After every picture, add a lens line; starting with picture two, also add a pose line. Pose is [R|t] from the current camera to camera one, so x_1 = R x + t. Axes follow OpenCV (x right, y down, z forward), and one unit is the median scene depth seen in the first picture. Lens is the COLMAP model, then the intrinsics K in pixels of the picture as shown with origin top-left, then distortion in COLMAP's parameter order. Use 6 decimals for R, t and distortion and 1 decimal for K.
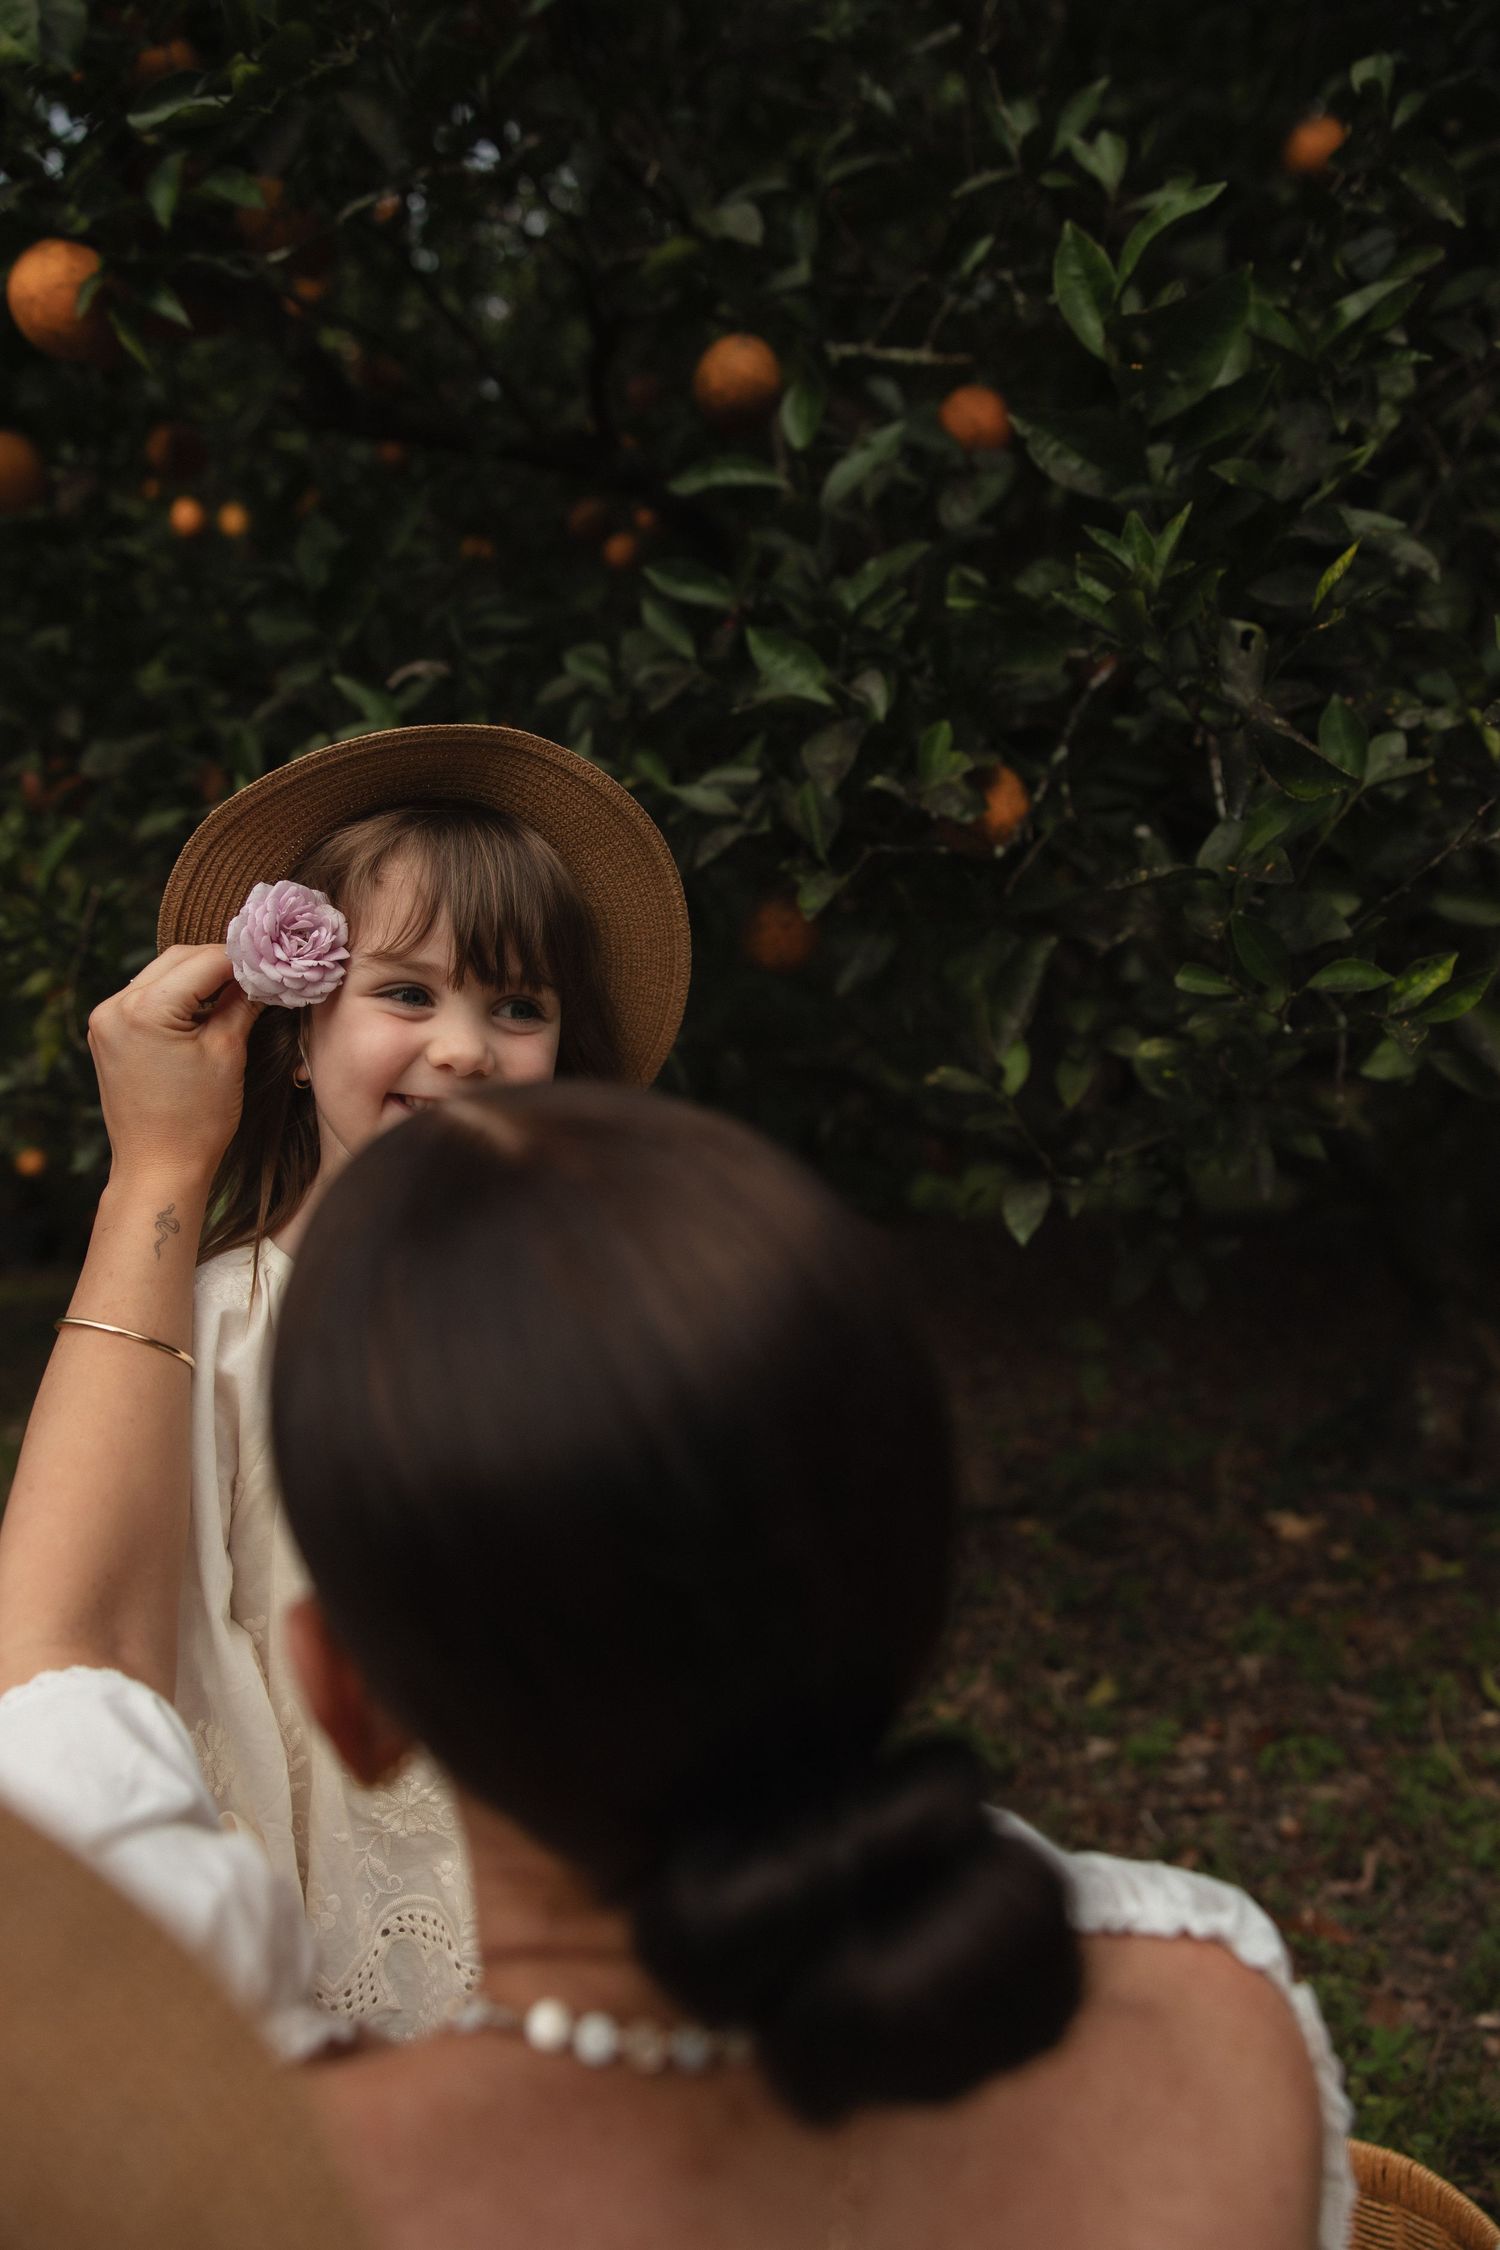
lens RADIAL K [[1777.6, 0, 682.7], [0, 1777.6, 1103.5], [0, 0, 1]] dist [0.002684, -0.013093]
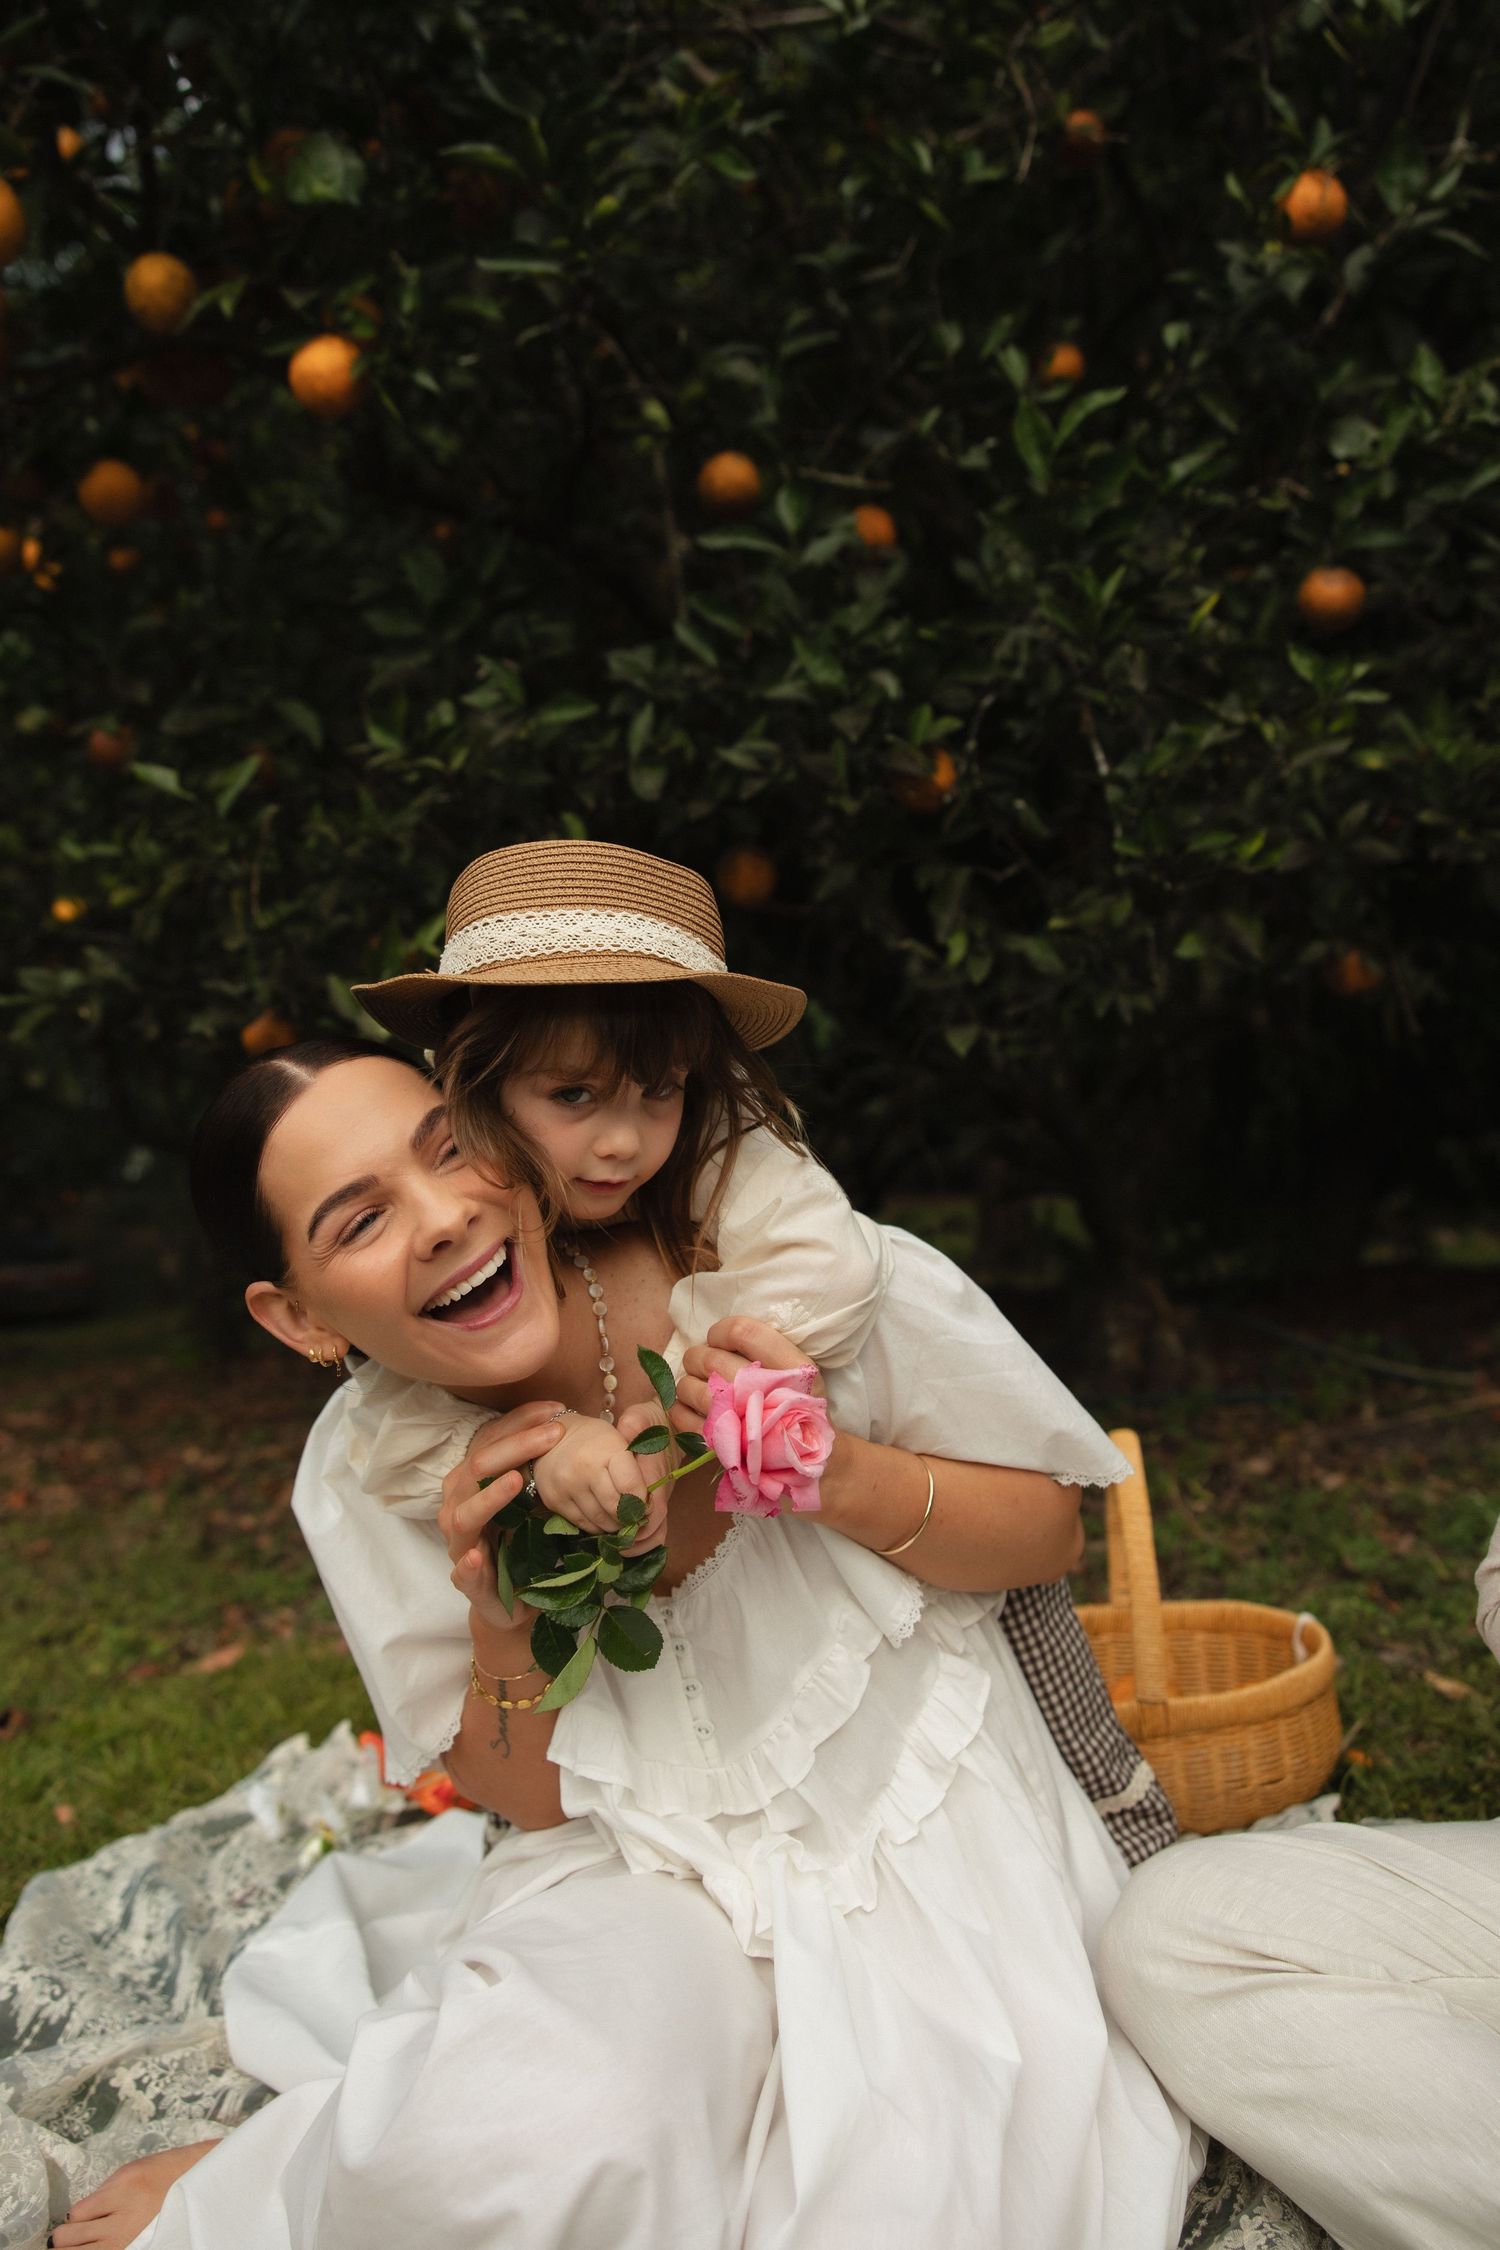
lens RADIAL K [[1777.6, 0, 711.2], [0, 1777.6, 1125.3], [0, 0, 1]] dist [0.002684, -0.013093]
pose [[0.971188, 0.025115, 0.236989, -0.295930], [-0.007590, 0.997187, -0.074573, 0.199805], [-0.238195, 0.070625, 0.968646, -0.317055]]
